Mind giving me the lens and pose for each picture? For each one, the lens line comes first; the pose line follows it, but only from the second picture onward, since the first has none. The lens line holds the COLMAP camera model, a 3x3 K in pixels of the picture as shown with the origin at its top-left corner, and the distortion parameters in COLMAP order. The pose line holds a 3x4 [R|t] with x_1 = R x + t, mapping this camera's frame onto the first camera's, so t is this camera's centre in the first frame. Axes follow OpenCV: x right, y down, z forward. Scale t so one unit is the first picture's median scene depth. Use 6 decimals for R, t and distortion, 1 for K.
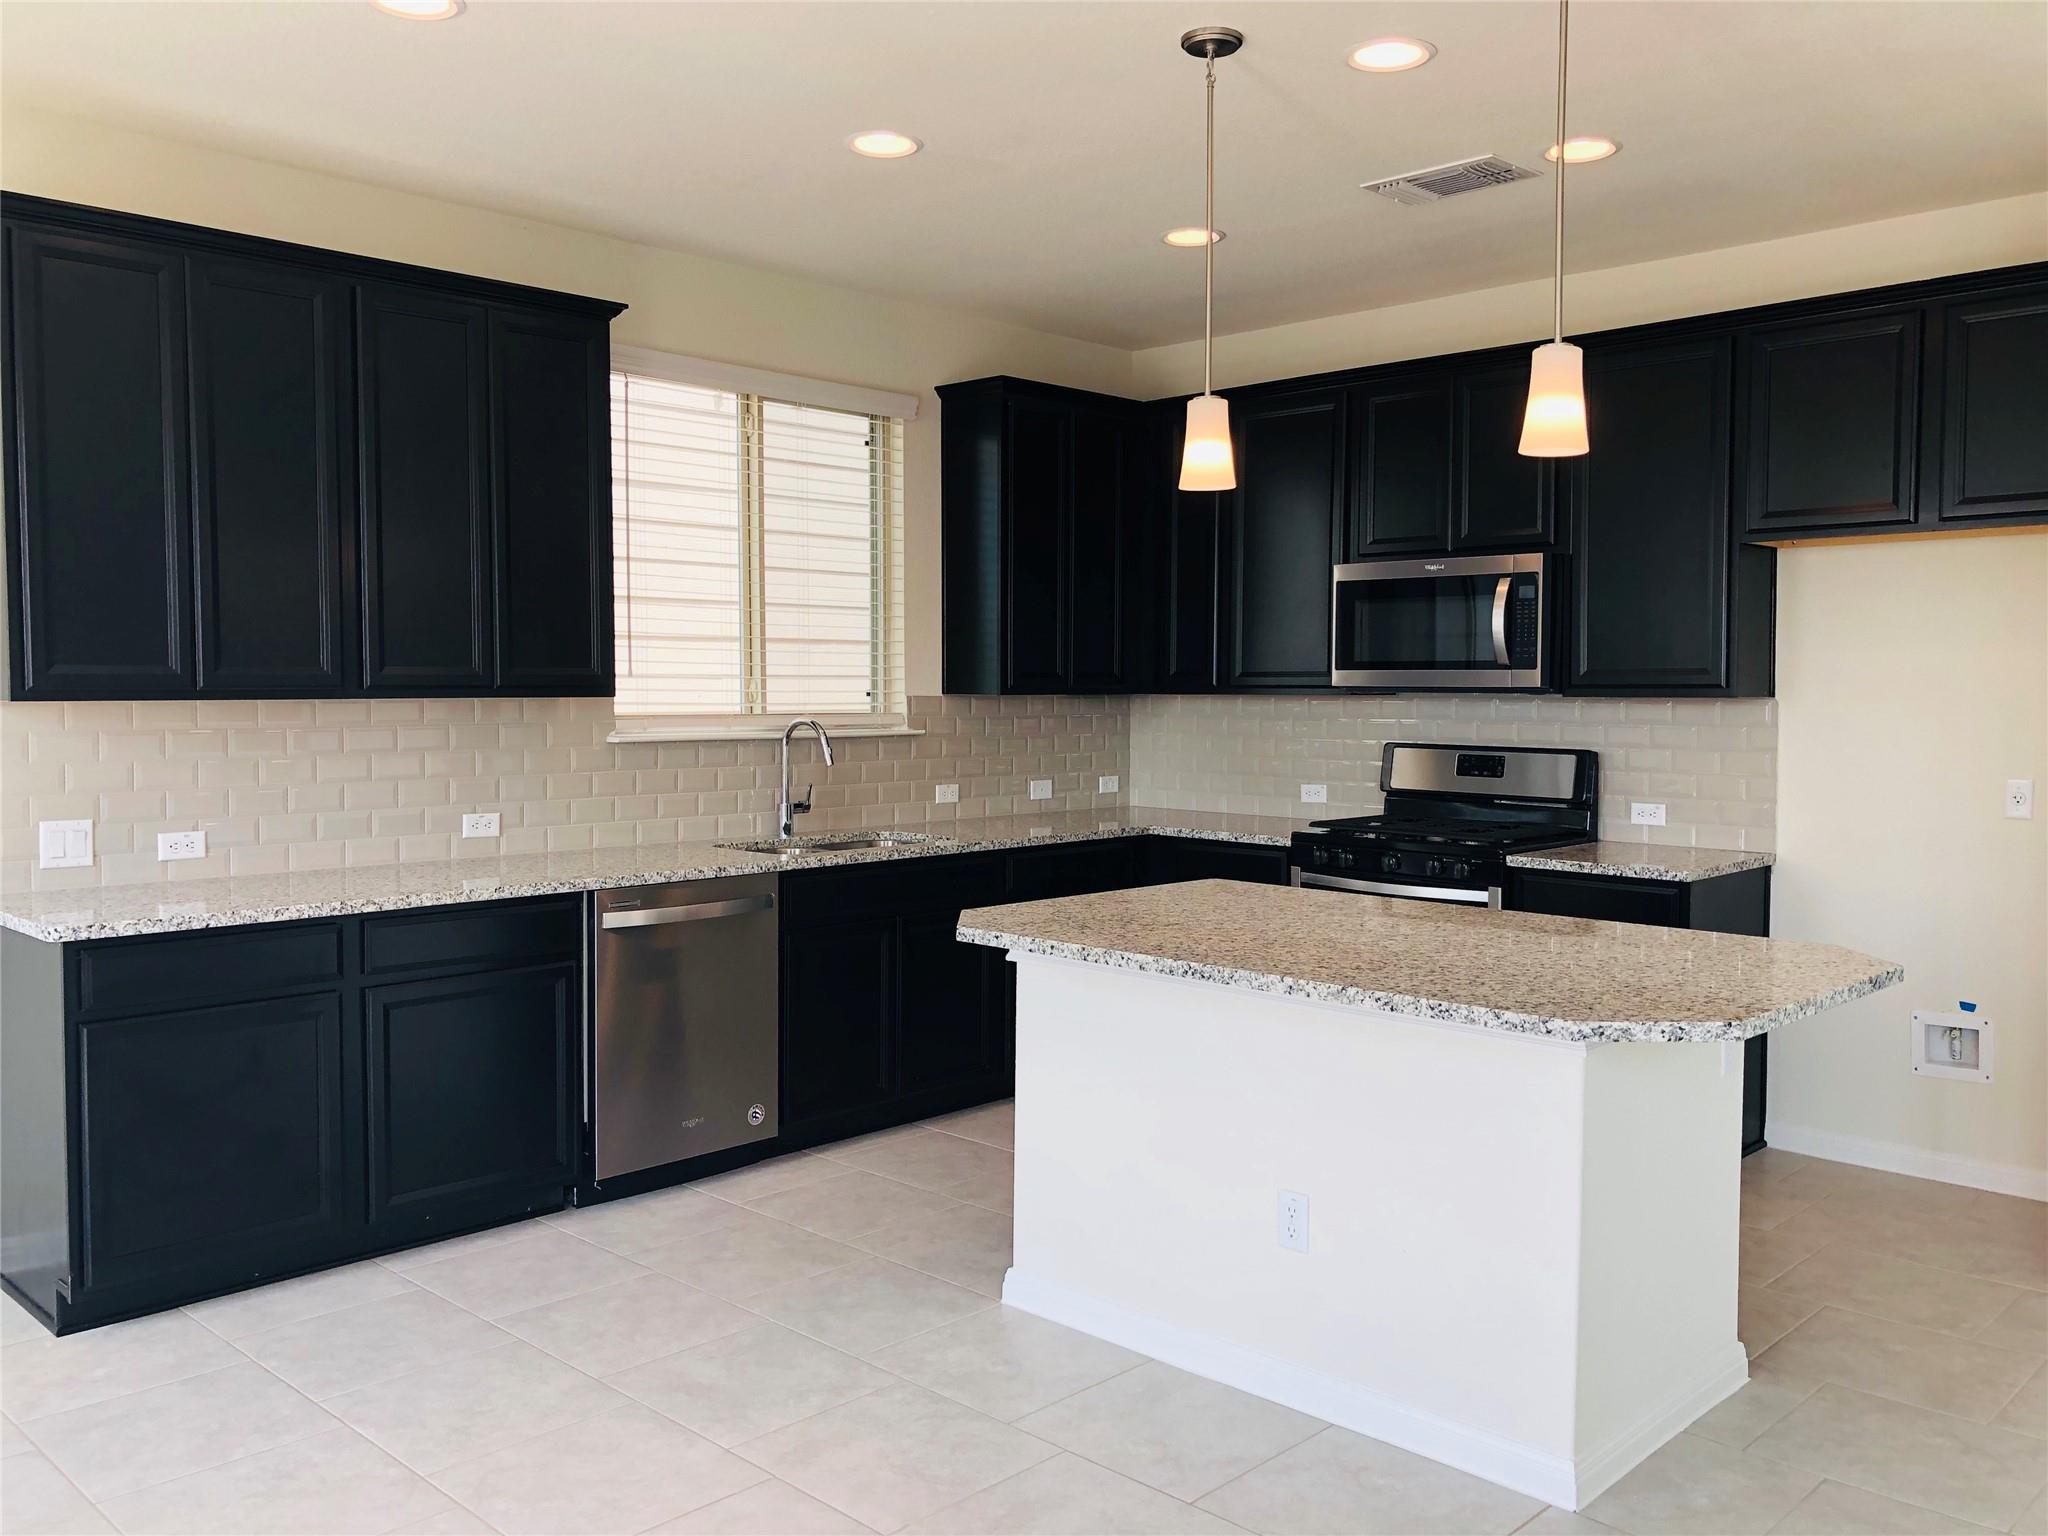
lens RADIAL K [[1689.5, 0, 1024.0], [0, 1689.5, 768.0], [0, 0, 1]] dist [0.077882, -0.132797]
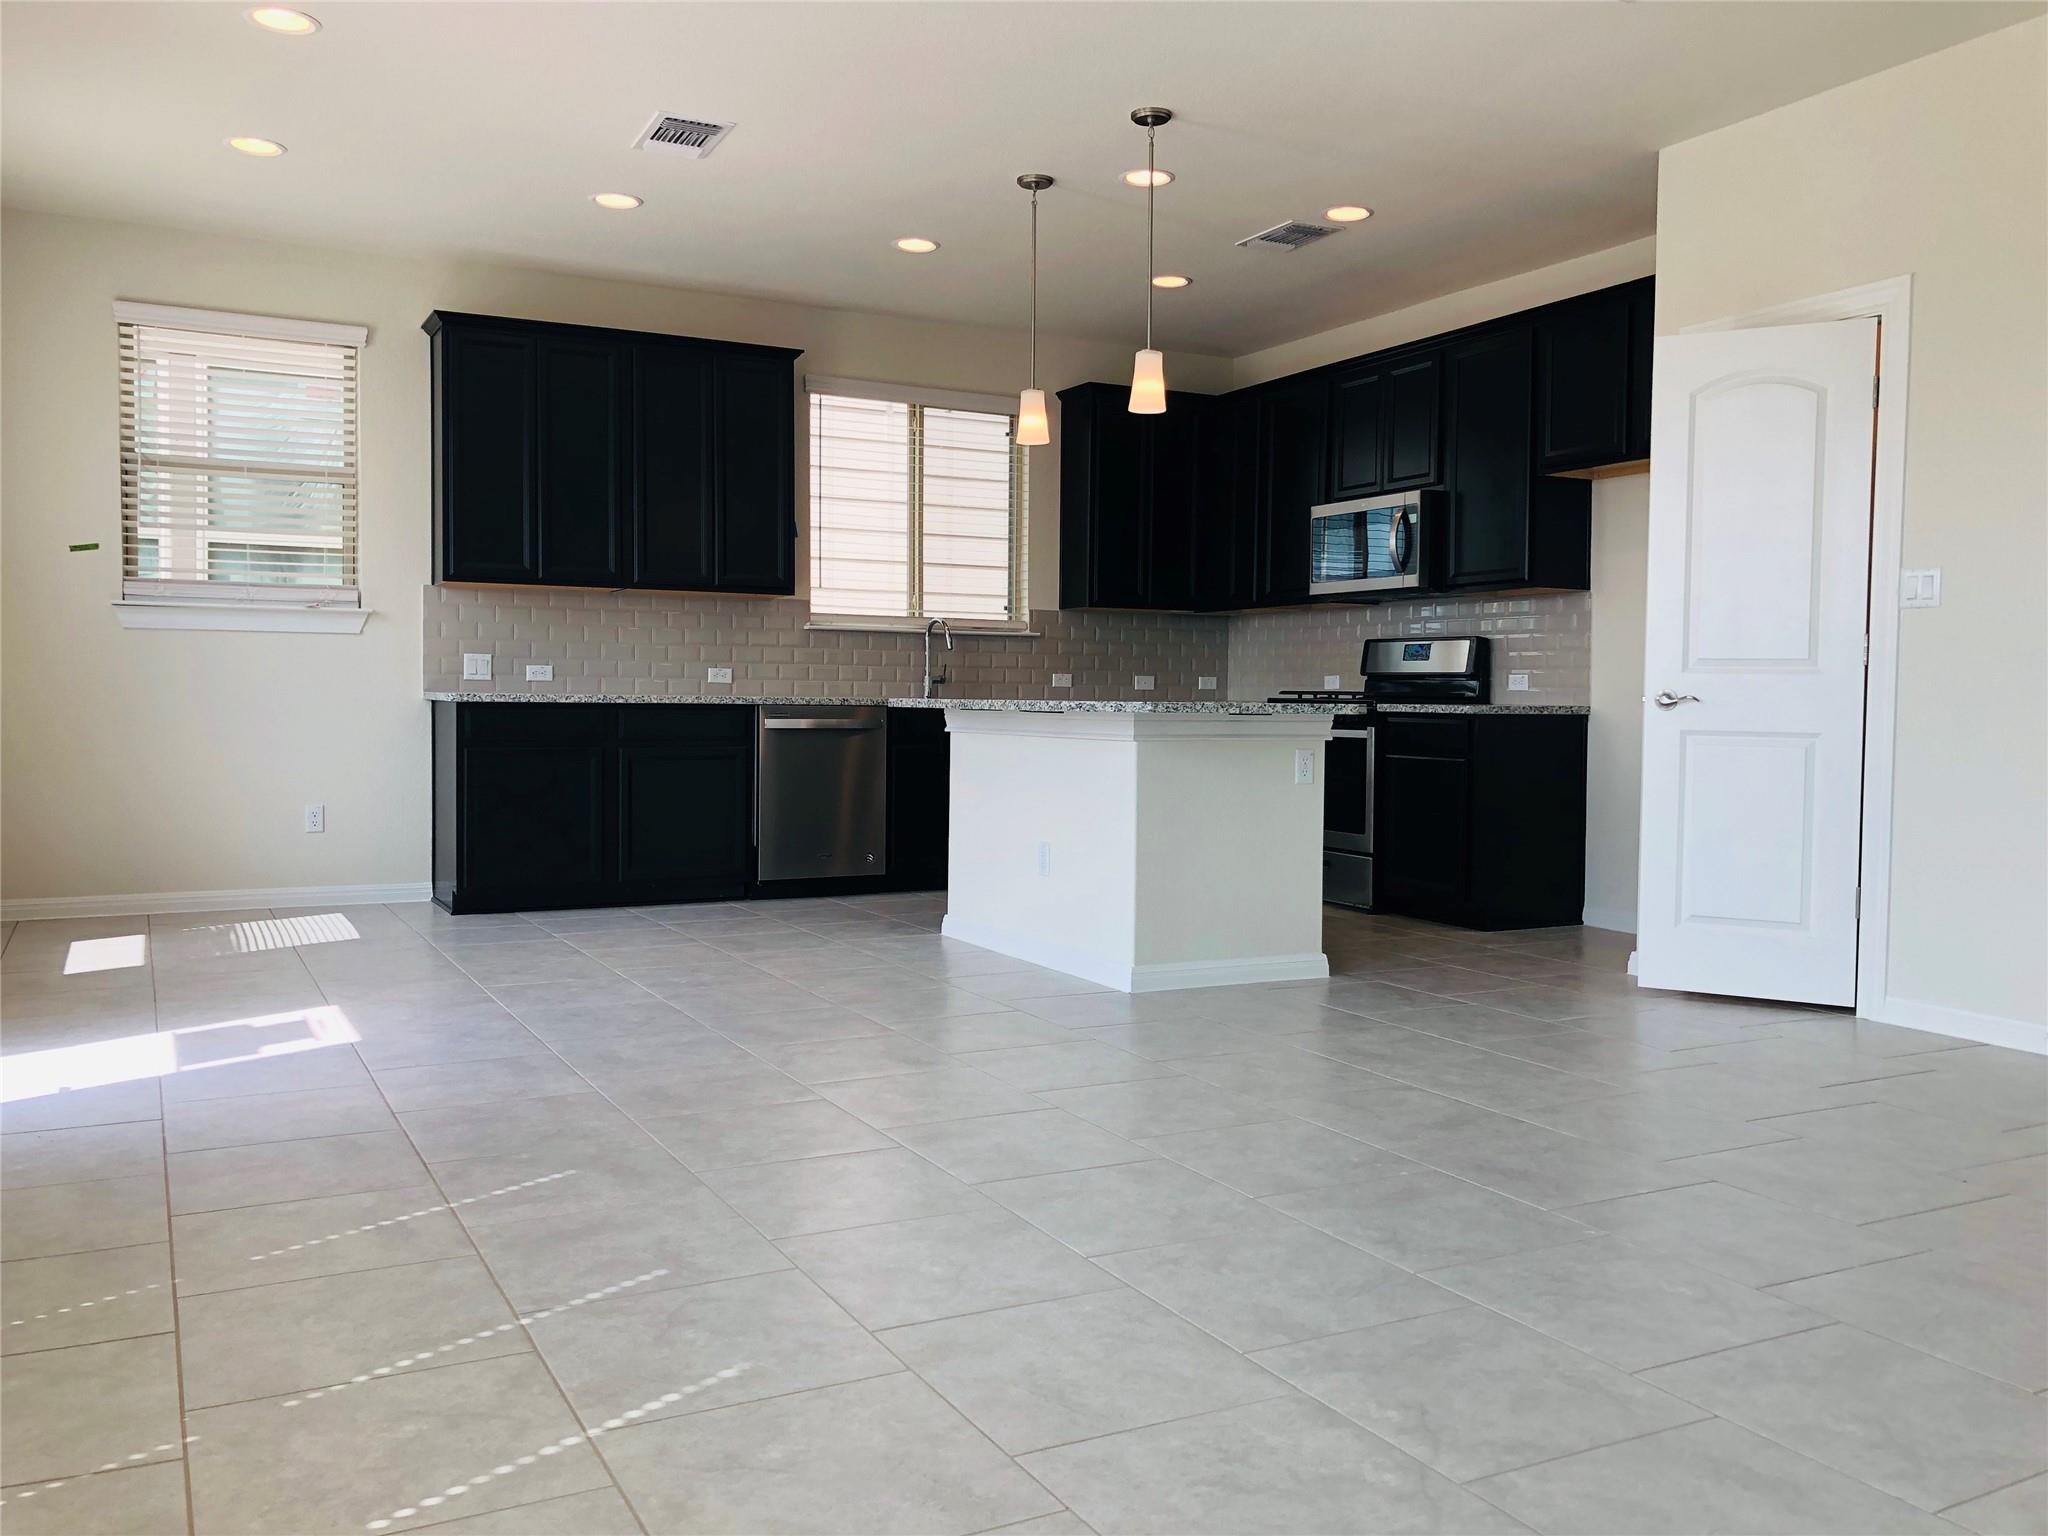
lens RADIAL K [[1670.9, 0, 1034.9], [0, 1670.9, 763.2], [0, 0, 1]] dist [0.133099, -0.258029]
pose [[0.953564, 0.018535, -0.300621, 0.426660], [-0.022017, 0.999724, -0.008198, 0.116877], [0.300386, 0.014436, 0.953708, -0.413988]]
